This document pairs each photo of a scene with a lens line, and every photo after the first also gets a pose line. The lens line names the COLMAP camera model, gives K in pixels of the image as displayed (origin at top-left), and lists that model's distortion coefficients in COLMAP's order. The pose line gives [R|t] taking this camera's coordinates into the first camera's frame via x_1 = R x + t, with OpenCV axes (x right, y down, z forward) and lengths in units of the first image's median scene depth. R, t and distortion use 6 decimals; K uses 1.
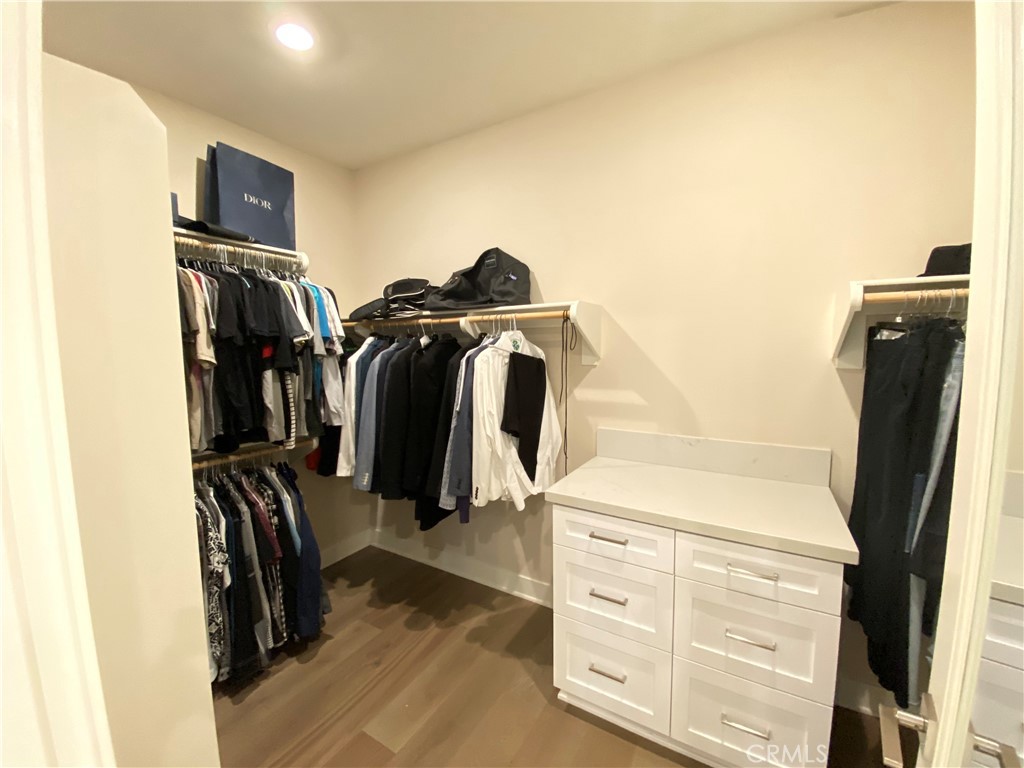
lens RADIAL K [[414.1, 0, 514.7], [0, 414.1, 391.3], [0, 0, 1]] dist [0.000391, -0.003939]
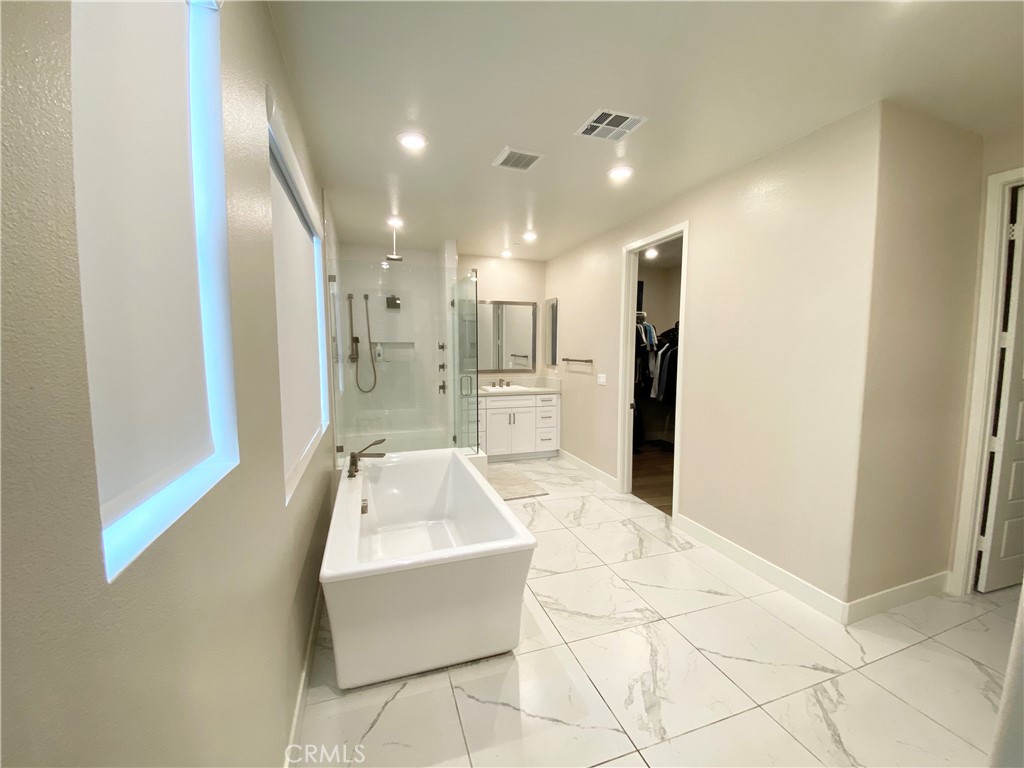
lens RADIAL K [[414.1, 0, 516.1], [0, 414.1, 388.5], [0, 0, 1]] dist [0.000391, -0.003939]
pose [[0.756182, 0.073680, -0.650200, 0.642599], [-0.075261, 0.996839, 0.025432, 0.152645], [0.650019, 0.029704, 0.759337, -1.579345]]
